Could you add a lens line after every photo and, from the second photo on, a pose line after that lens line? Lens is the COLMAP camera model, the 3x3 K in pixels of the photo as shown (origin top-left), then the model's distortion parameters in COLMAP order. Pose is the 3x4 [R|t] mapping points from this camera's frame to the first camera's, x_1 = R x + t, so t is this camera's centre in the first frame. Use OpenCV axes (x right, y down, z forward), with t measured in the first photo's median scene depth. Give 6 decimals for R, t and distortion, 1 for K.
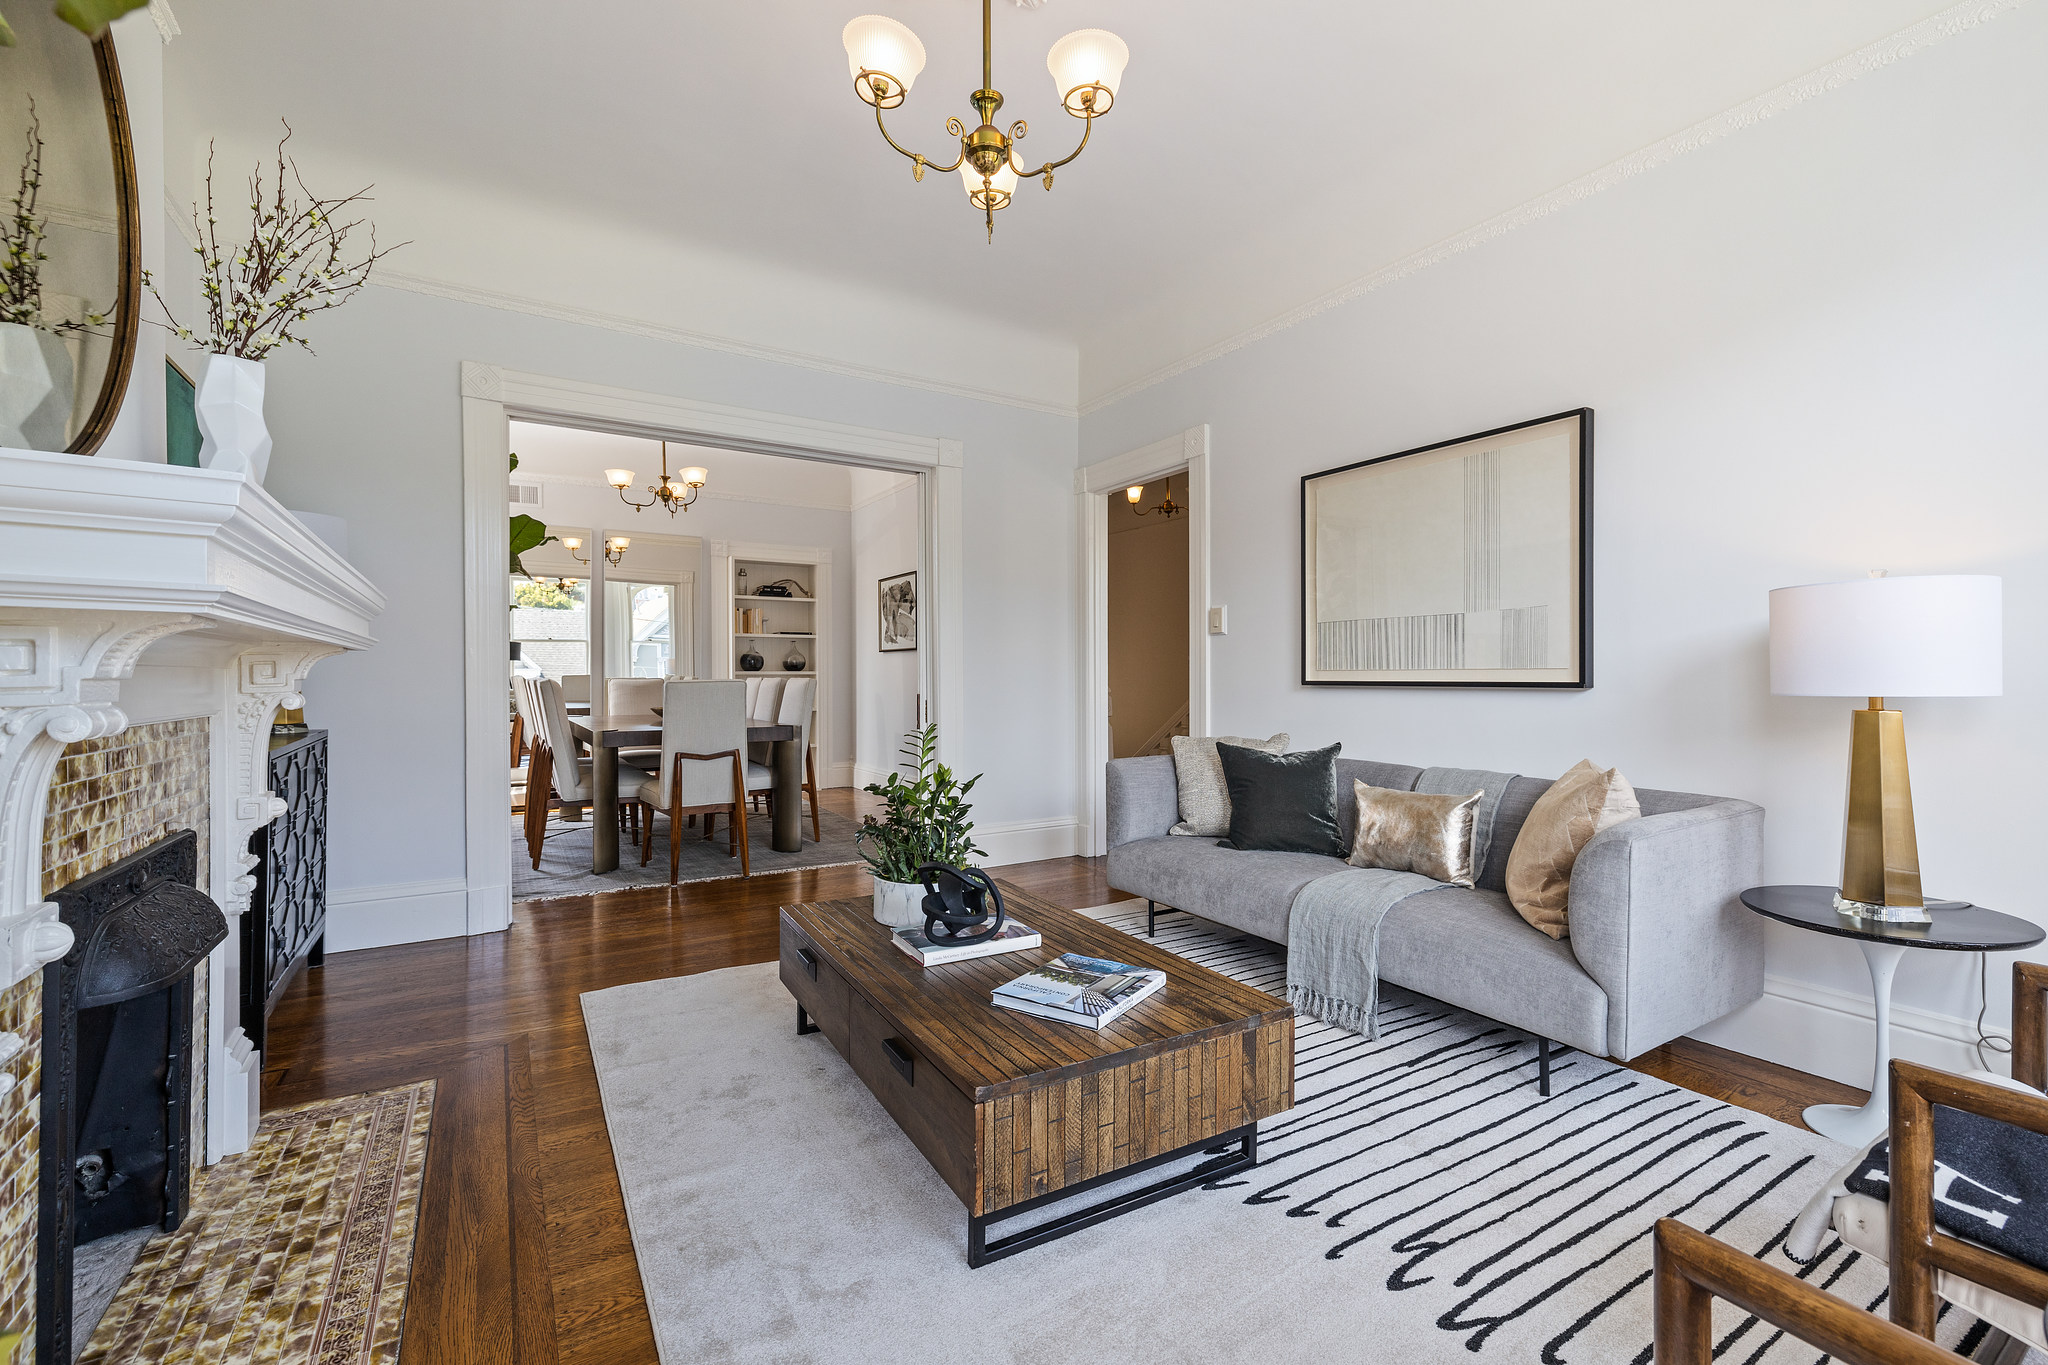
lens RADIAL K [[883.9, 0, 1034.2], [0, 883.9, 683.8], [0, 0, 1]] dist [0.001645, 0.000348]
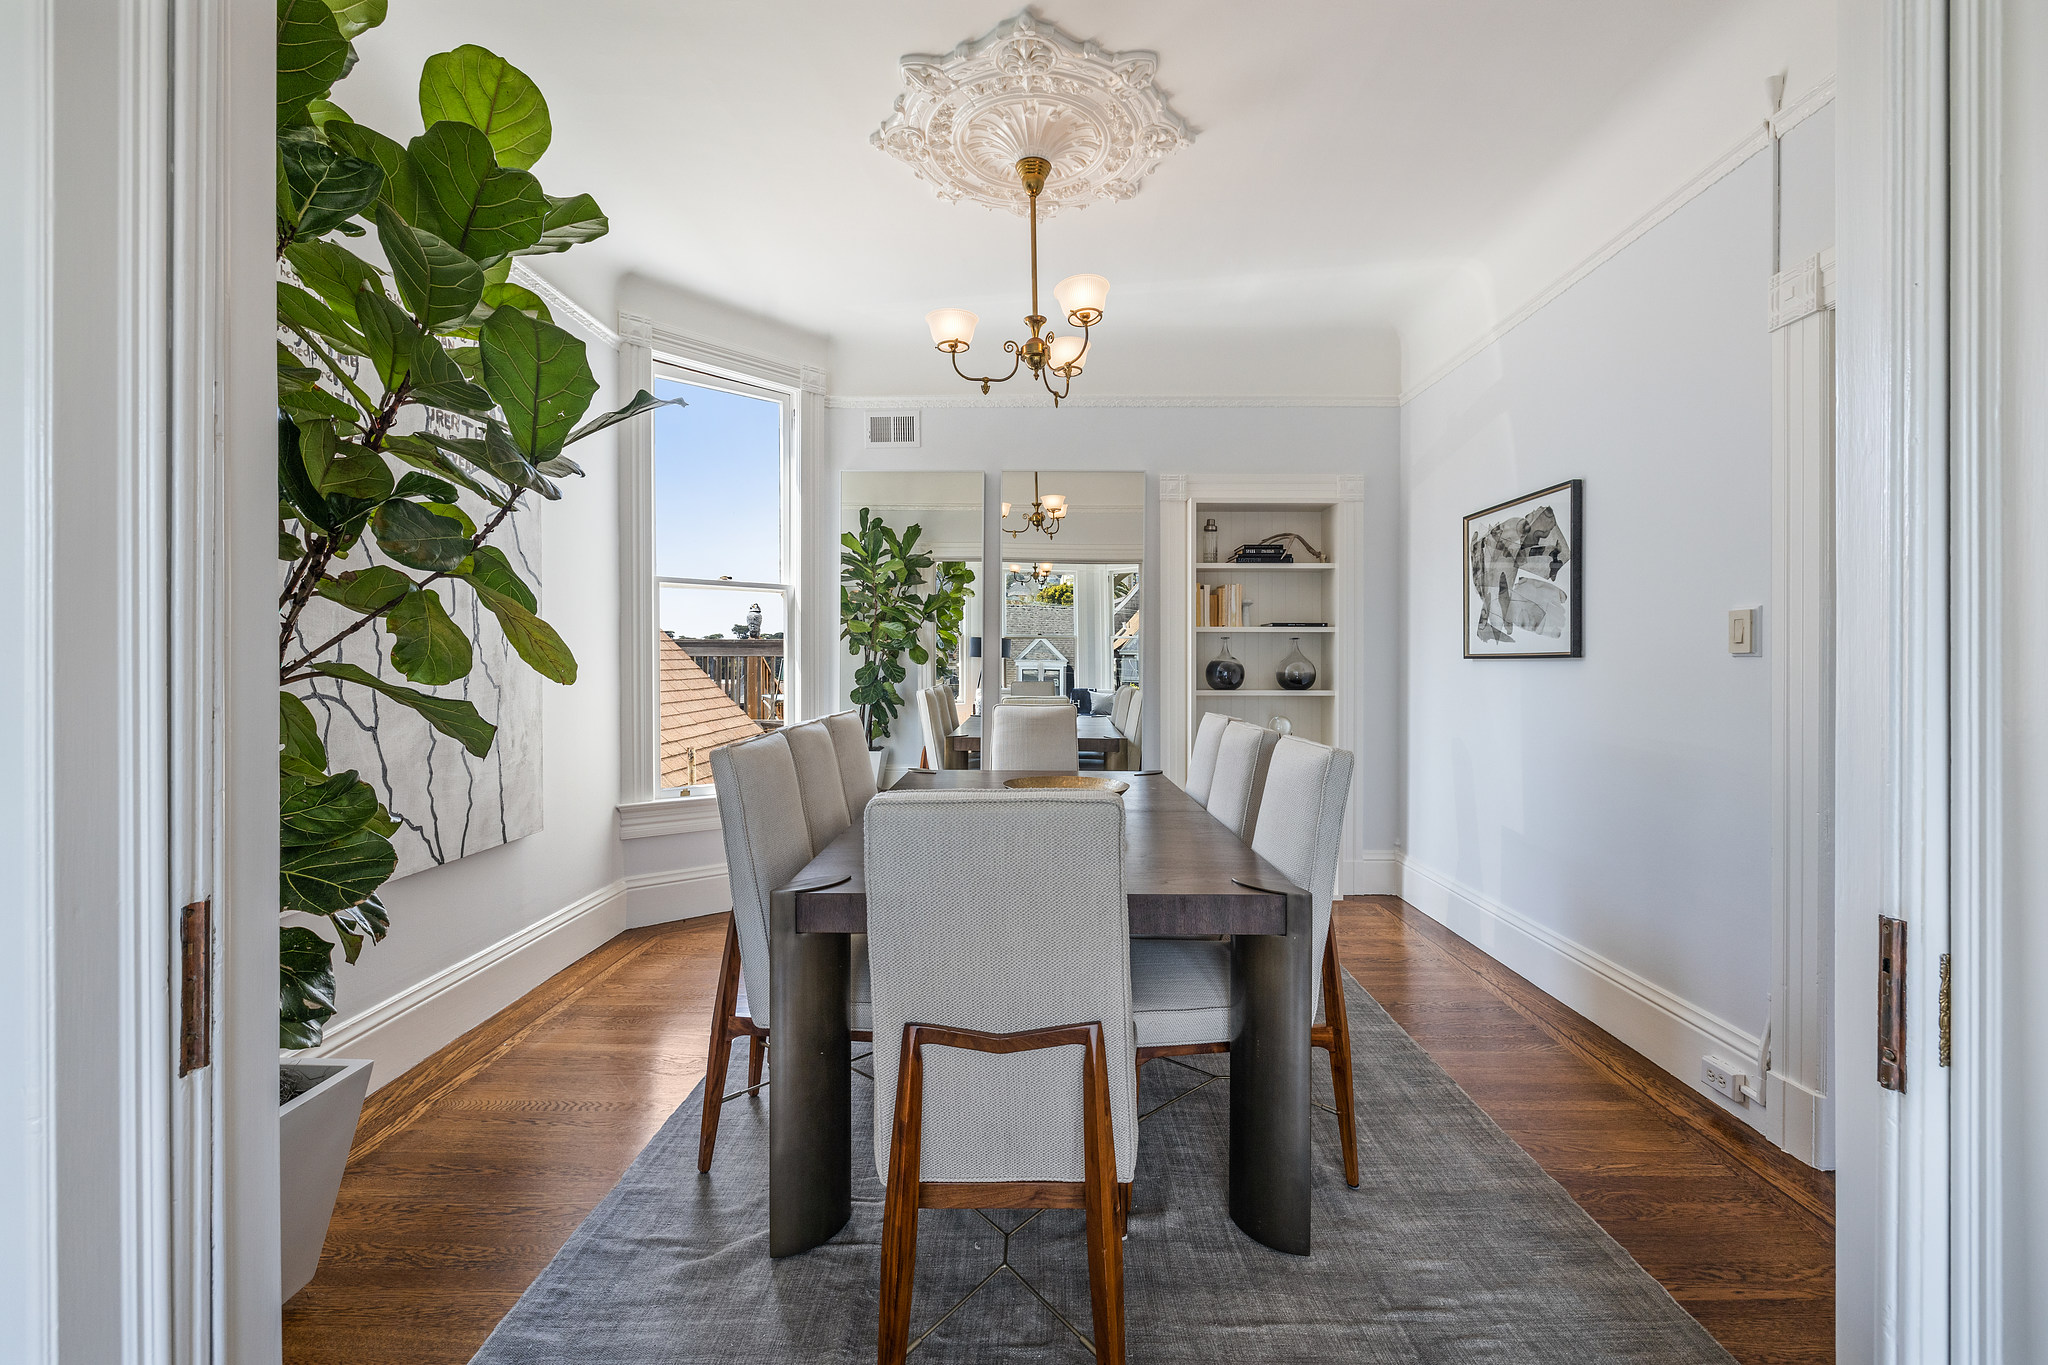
lens RADIAL K [[858.4, 0, 1039.2], [0, 858.4, 665.1], [0, 0, 1]] dist [0.000299, 0.000004]
pose [[0.847917, 0.004656, -0.530108, -0.203405], [-0.008645, 0.999950, -0.005046, -0.046341], [0.530058, 0.008862, 0.847915, 0.760100]]
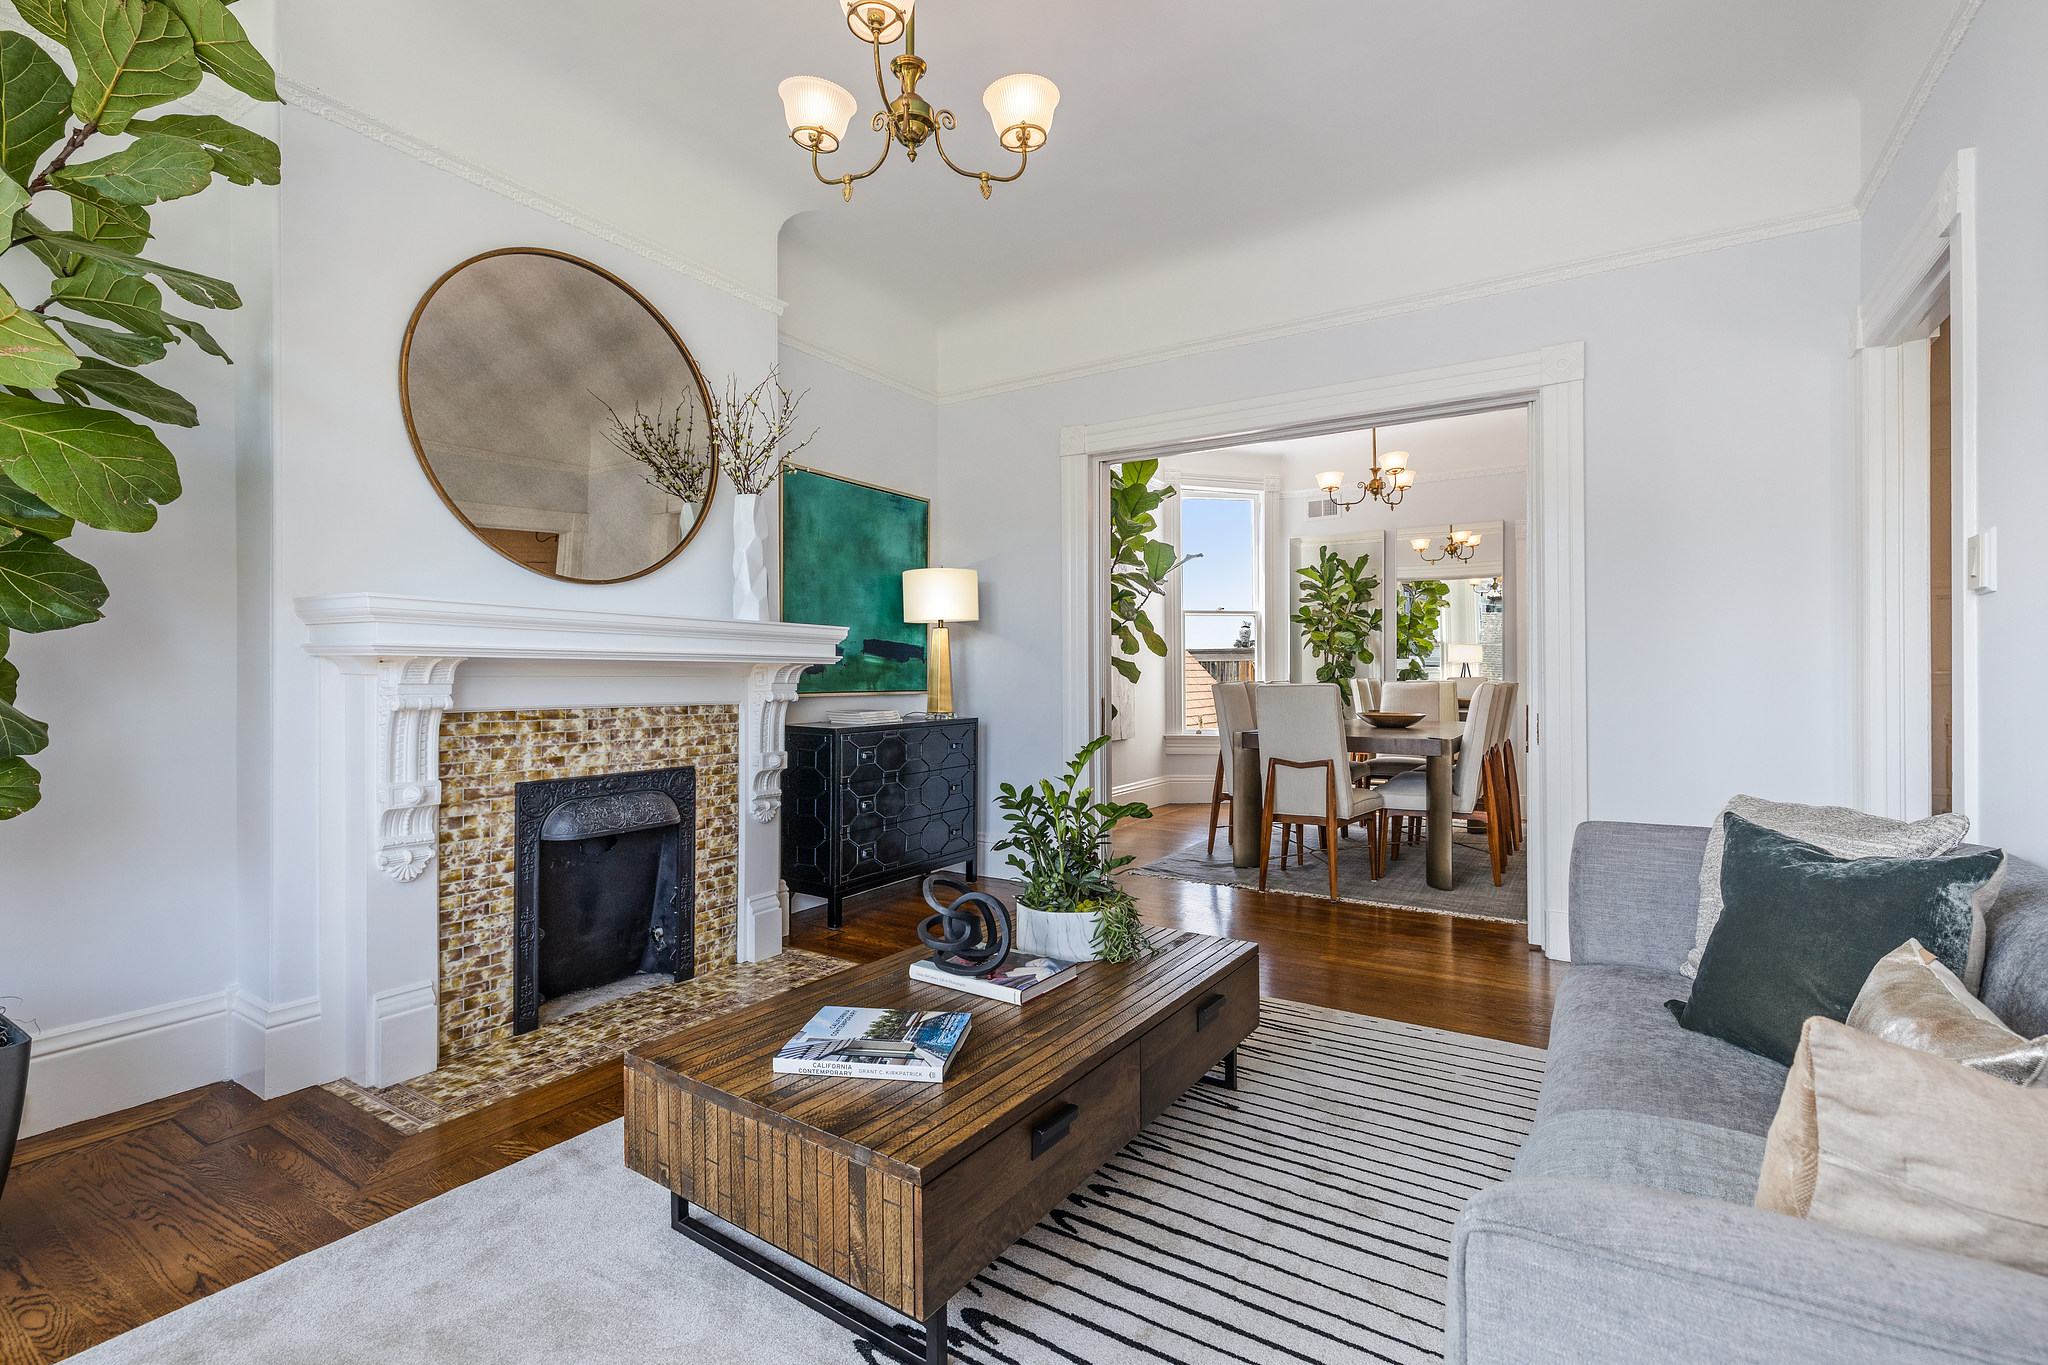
lens RADIAL K [[912.7, 0, 1024.0], [0, 912.7, 682.5], [0, 0, 1]] dist [0.001584, 0.000070]
pose [[0.427862, 0.004377, -0.903834, 0.391270], [-0.008038, 0.999967, 0.001037, -0.004612], [0.903809, 0.006822, 0.427883, 0.314242]]
